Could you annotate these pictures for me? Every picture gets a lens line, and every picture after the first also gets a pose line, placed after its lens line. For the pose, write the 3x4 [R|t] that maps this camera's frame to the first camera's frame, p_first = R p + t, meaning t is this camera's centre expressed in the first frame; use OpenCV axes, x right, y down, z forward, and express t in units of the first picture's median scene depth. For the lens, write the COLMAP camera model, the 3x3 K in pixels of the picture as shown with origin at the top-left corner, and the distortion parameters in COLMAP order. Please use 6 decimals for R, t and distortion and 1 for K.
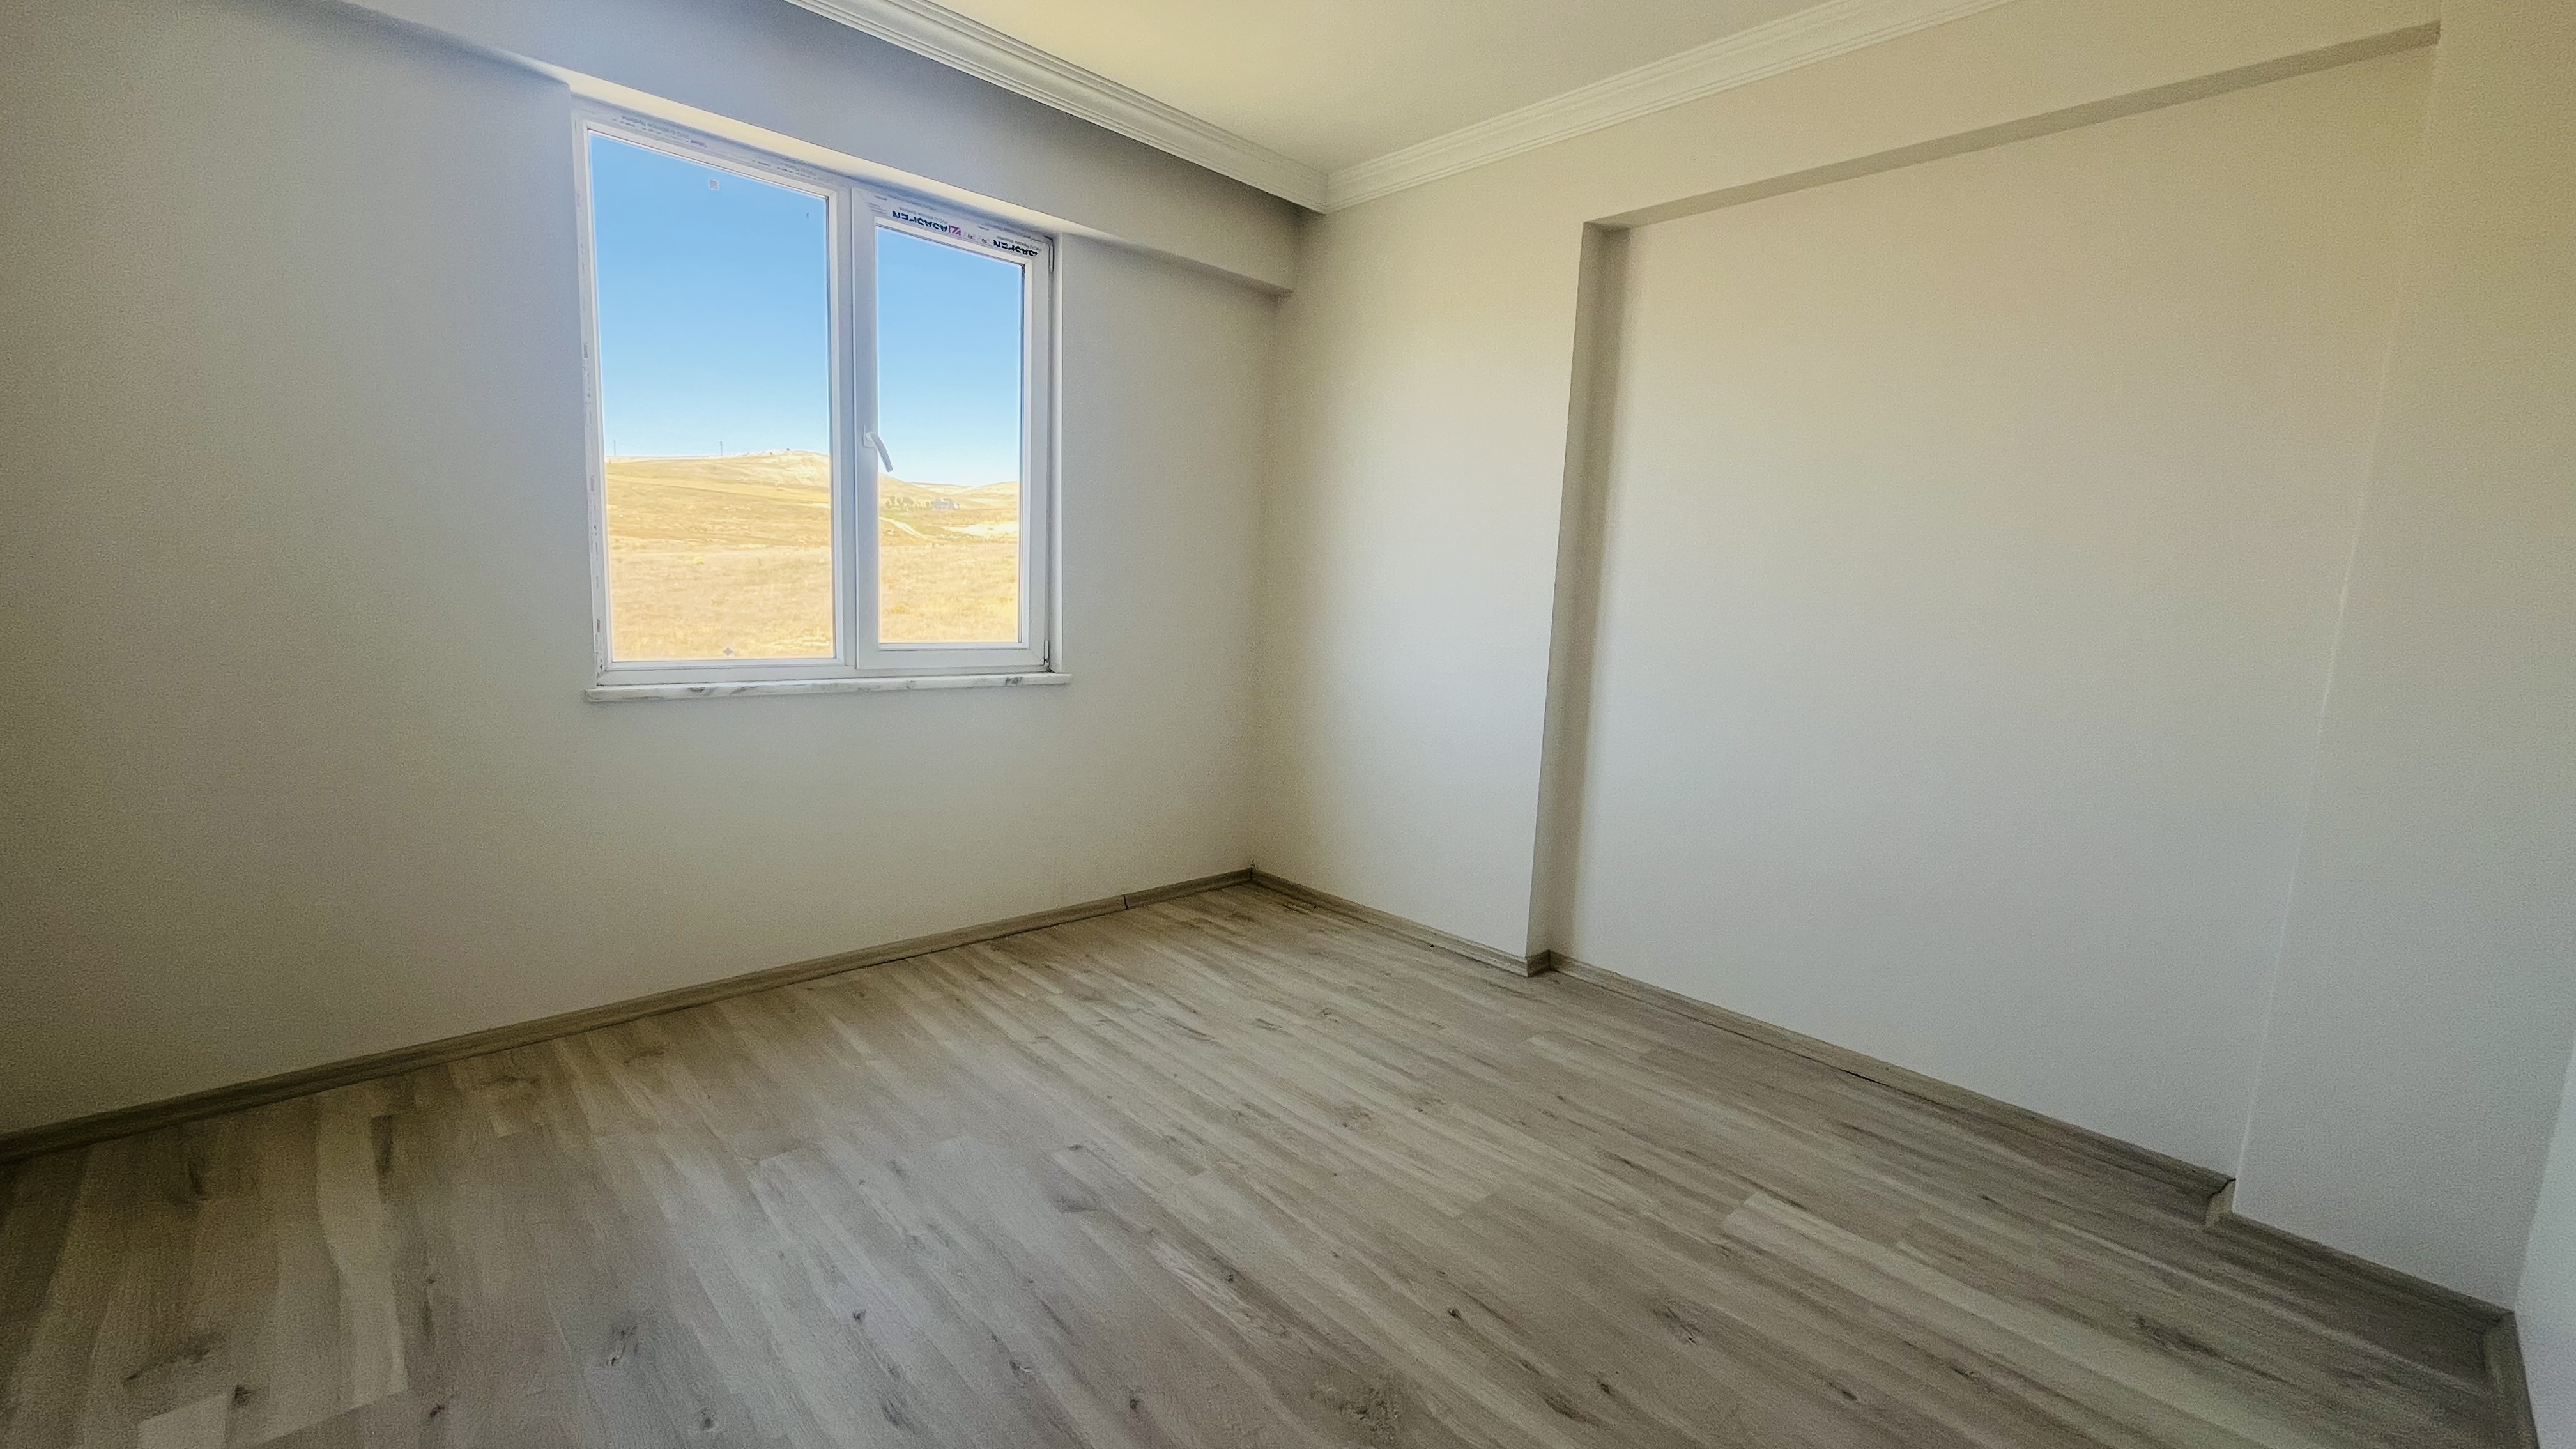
lens RADIAL K [[1030.1, 0, 1282.1], [0, 1030.1, 724.2], [0, 0, 1]] dist [-0.005277, -0.000103]
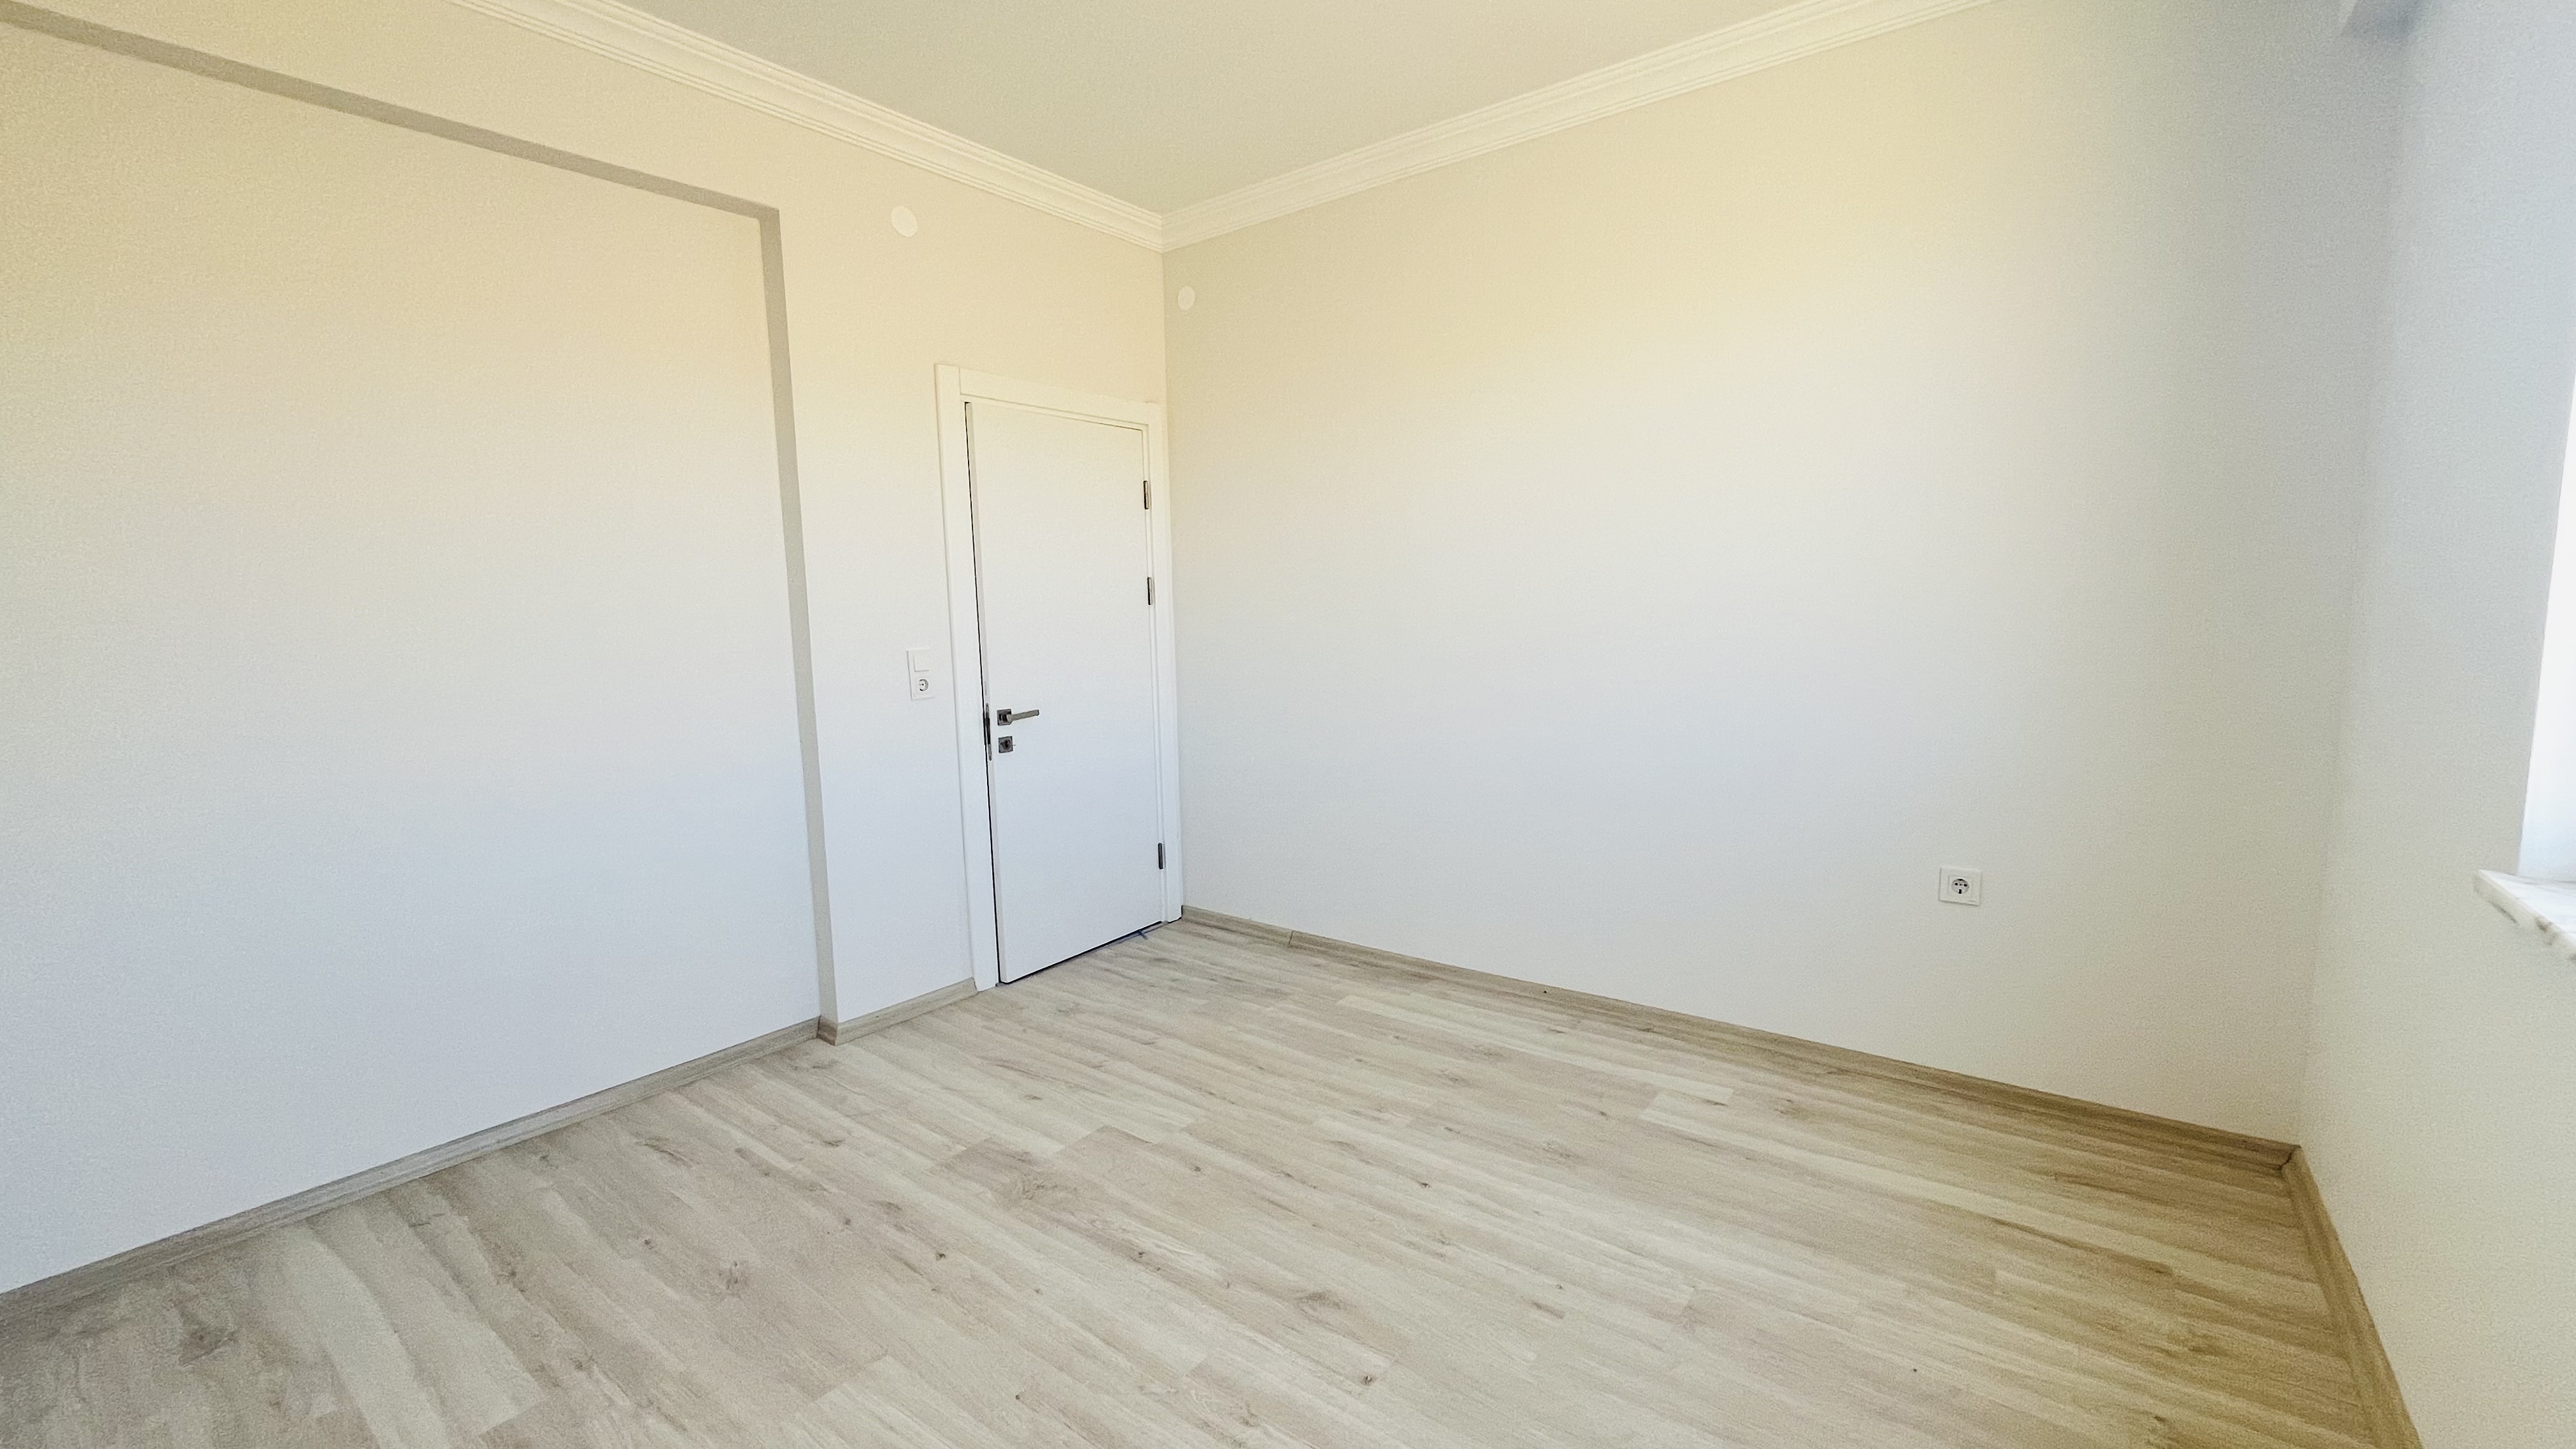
lens RADIAL K [[1030.1, 0, 1282.1], [0, 1030.1, 724.2], [0, 0, 1]] dist [-0.005277, -0.000103]
pose [[-0.987198, -0.003507, -0.159462, -0.021240], [-0.042392, 0.969570, 0.241118, -0.271142], [0.153764, 0.244791, -0.957306, 1.882017]]
